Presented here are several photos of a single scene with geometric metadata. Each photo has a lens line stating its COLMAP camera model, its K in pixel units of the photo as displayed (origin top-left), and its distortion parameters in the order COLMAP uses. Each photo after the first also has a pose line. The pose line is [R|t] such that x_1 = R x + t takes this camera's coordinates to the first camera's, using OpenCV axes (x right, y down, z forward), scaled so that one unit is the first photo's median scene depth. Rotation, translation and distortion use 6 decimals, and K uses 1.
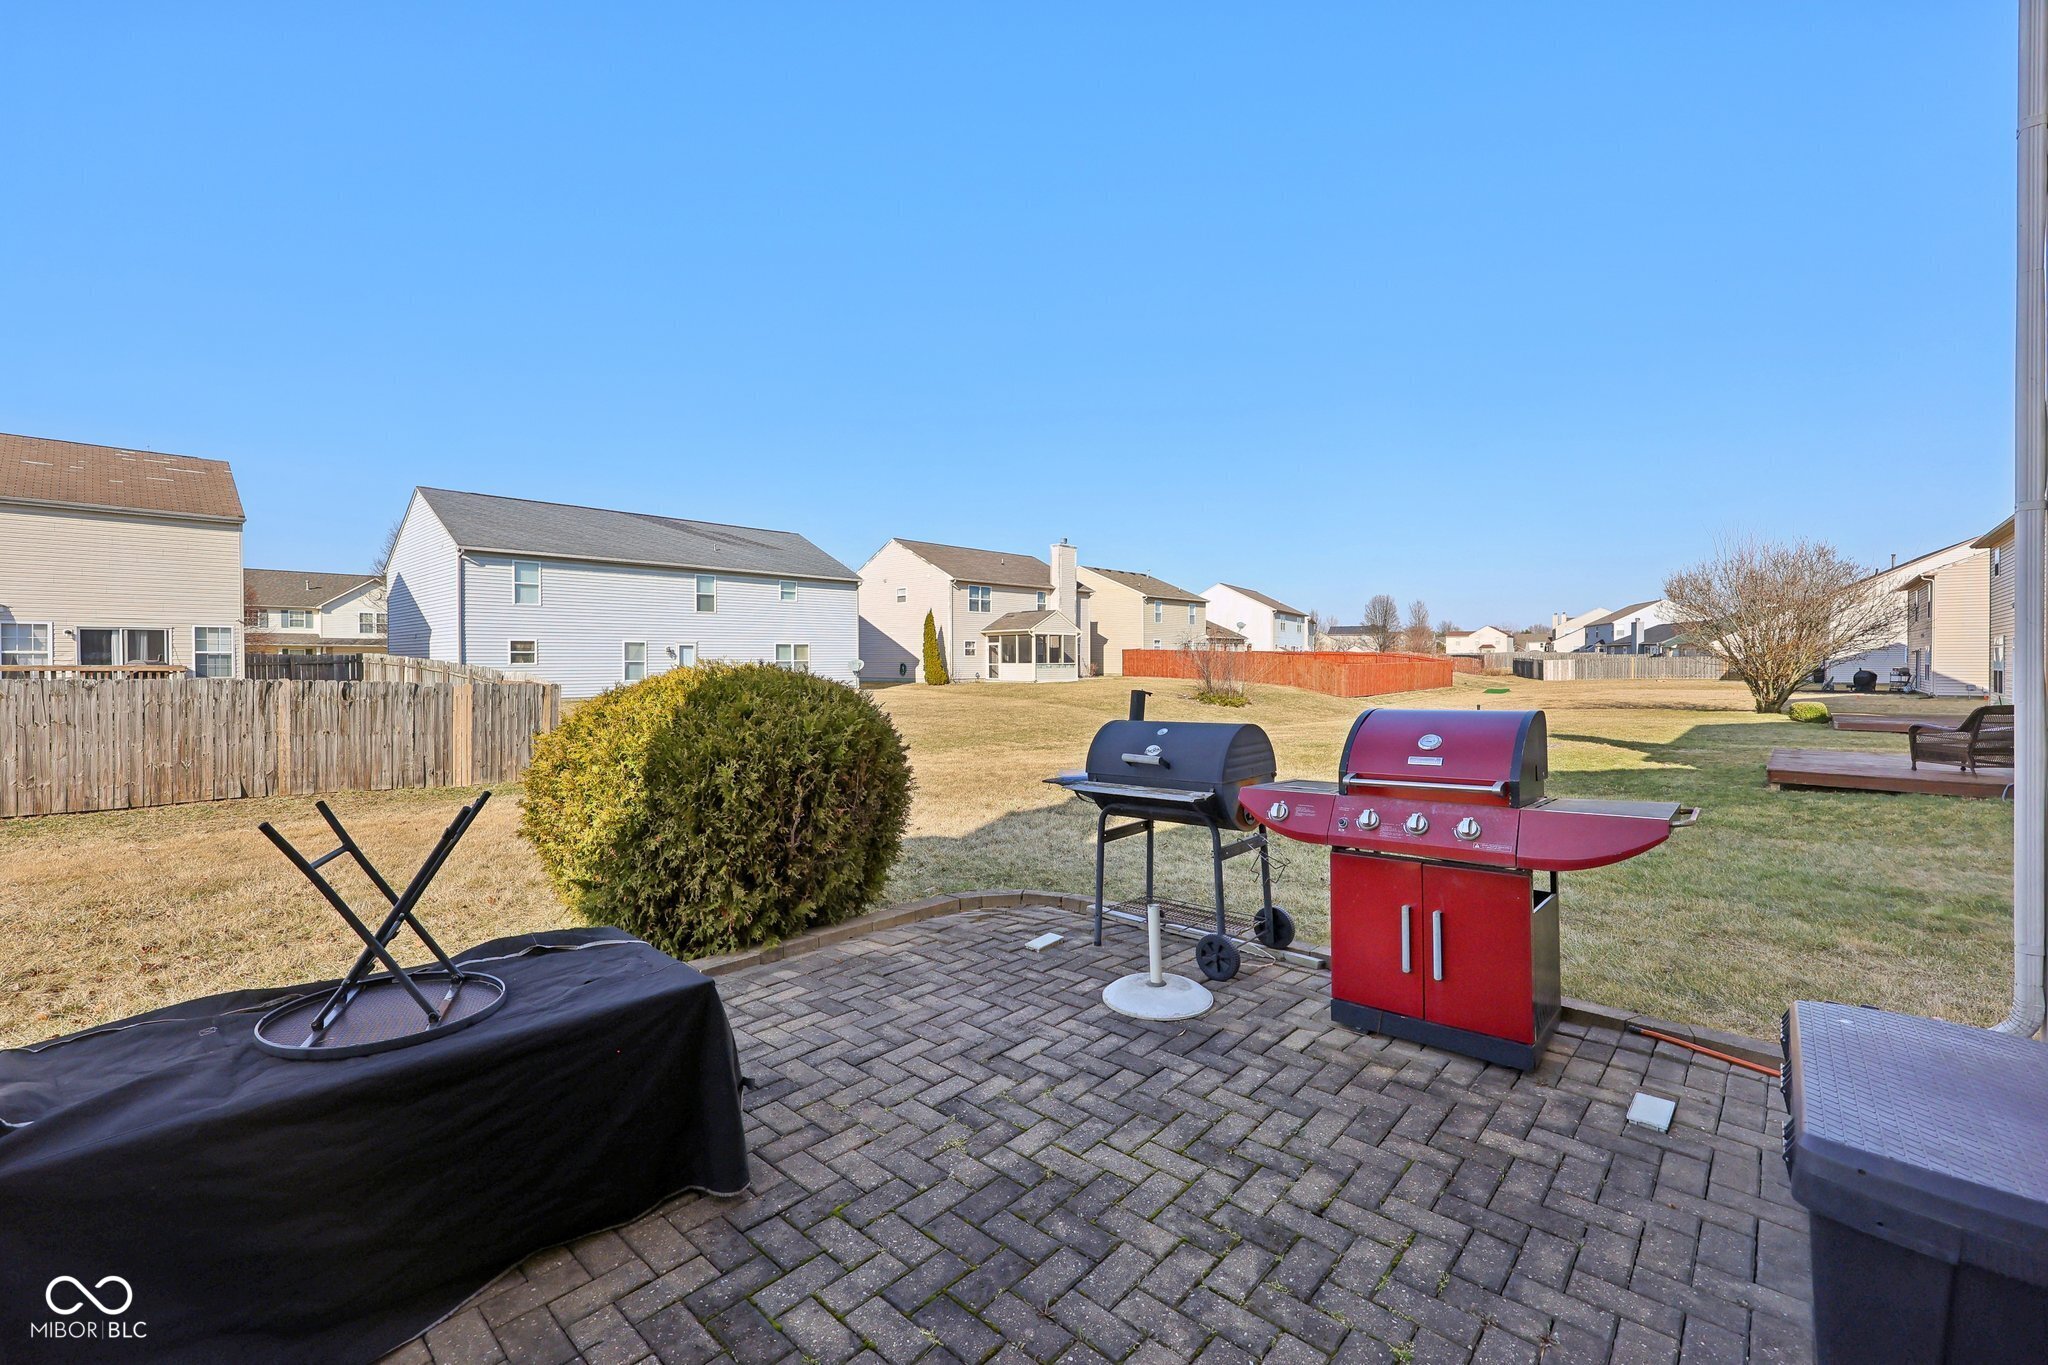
lens RADIAL K [[835.5, 0, 1016.4], [0, 835.5, 681.0], [0, 0, 1]] dist [-0.001088, -0.000077]
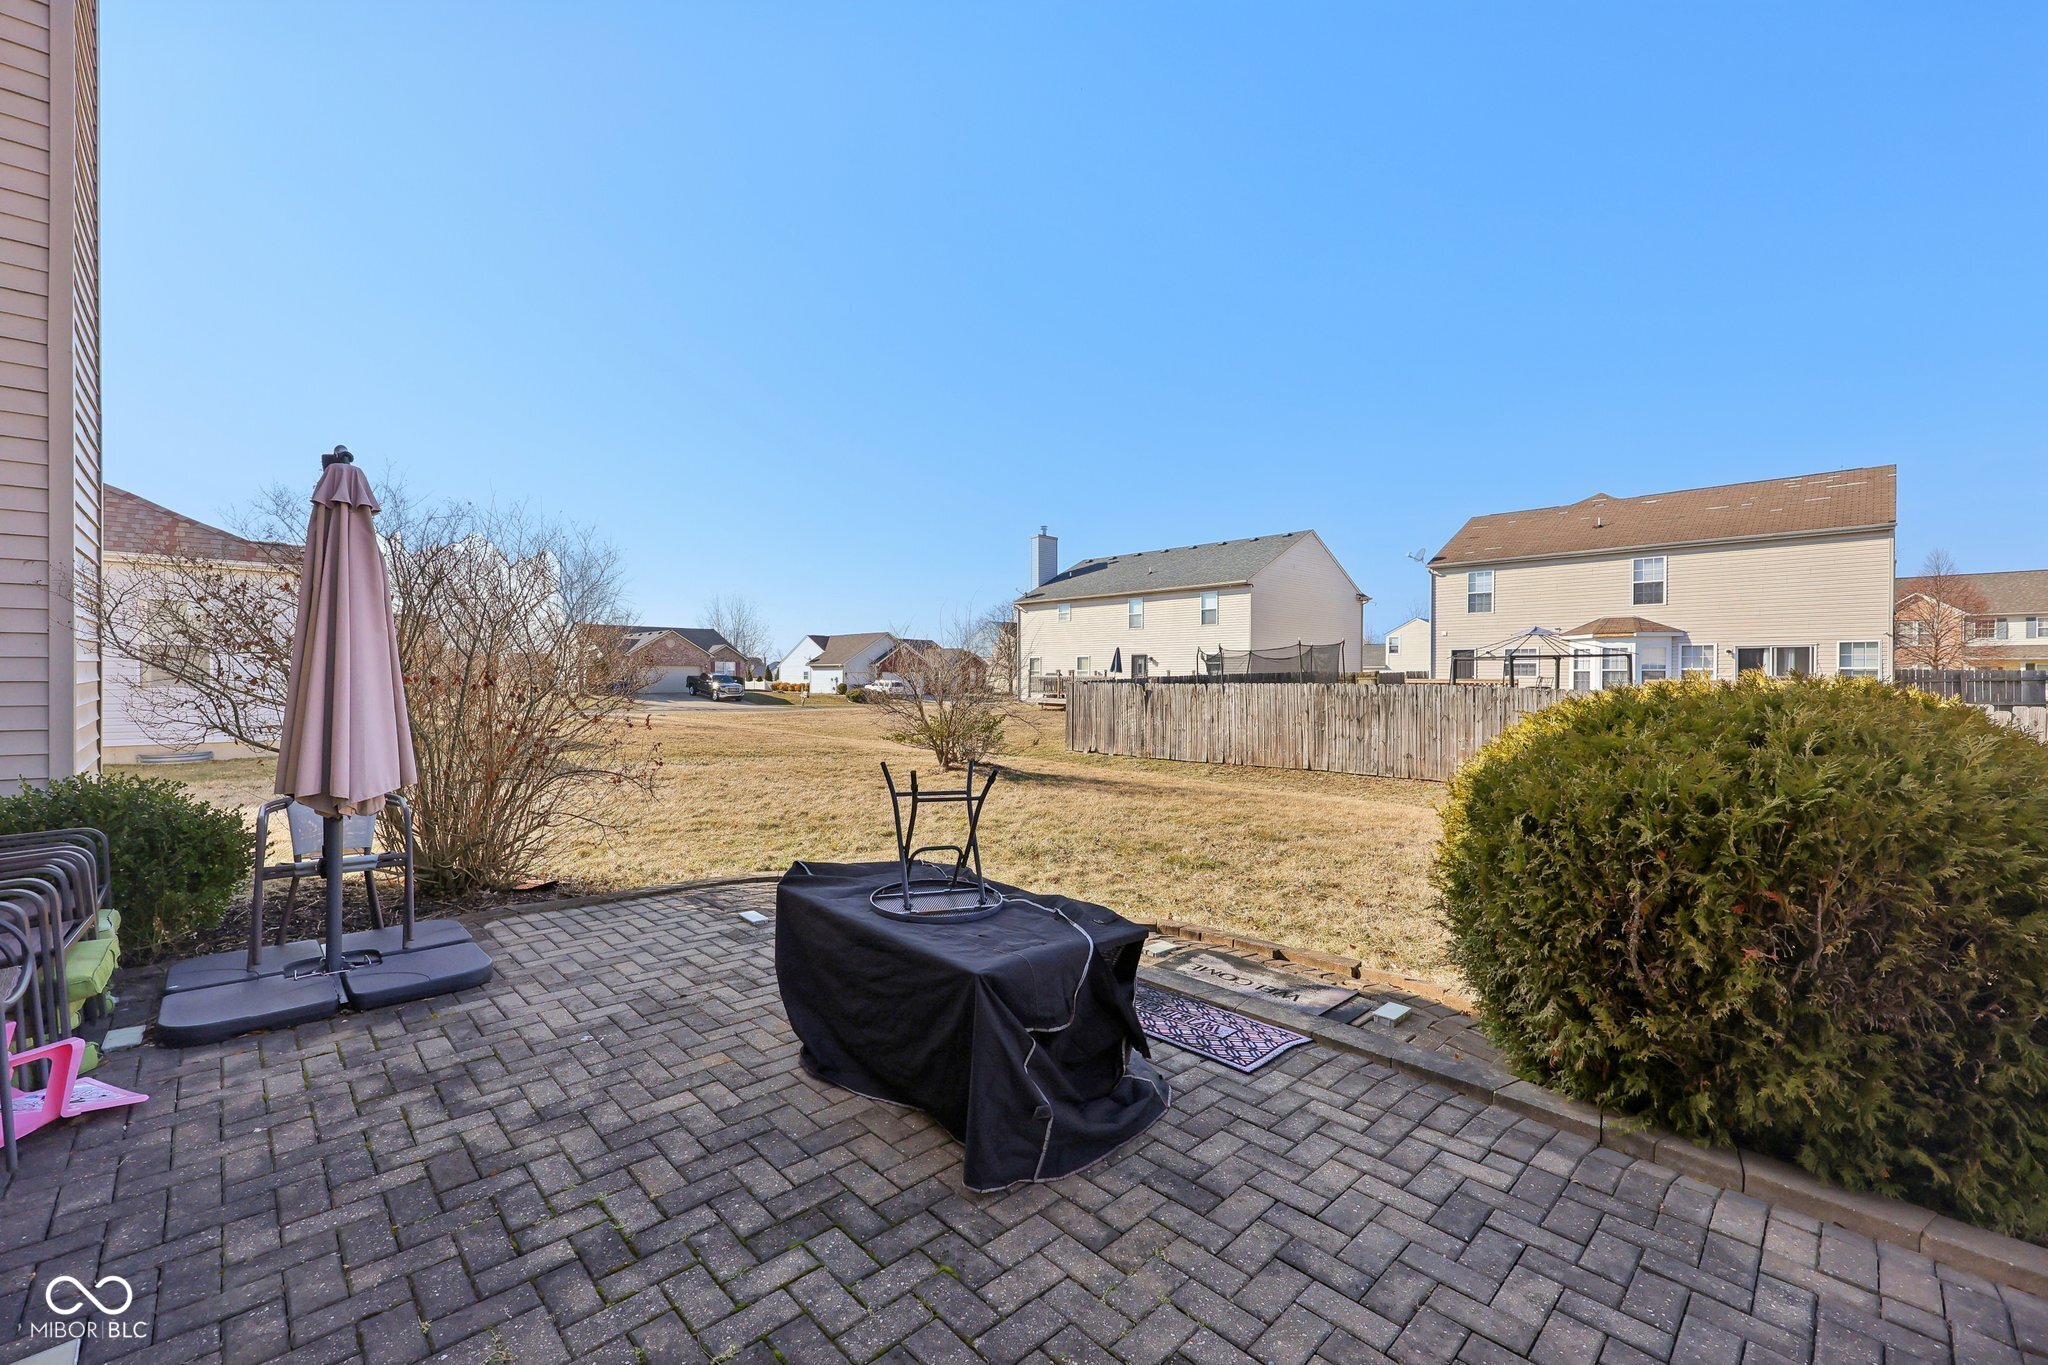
lens RADIAL K [[835.5, 0, 1016.4], [0, 835.5, 681.0], [0, 0, 1]] dist [-0.001088, -0.000077]
pose [[-0.056468, 0.008450, -0.998369, 0.346770], [-0.028257, 0.999550, 0.010058, -0.010084], [0.998004, 0.028779, -0.056204, 0.560855]]
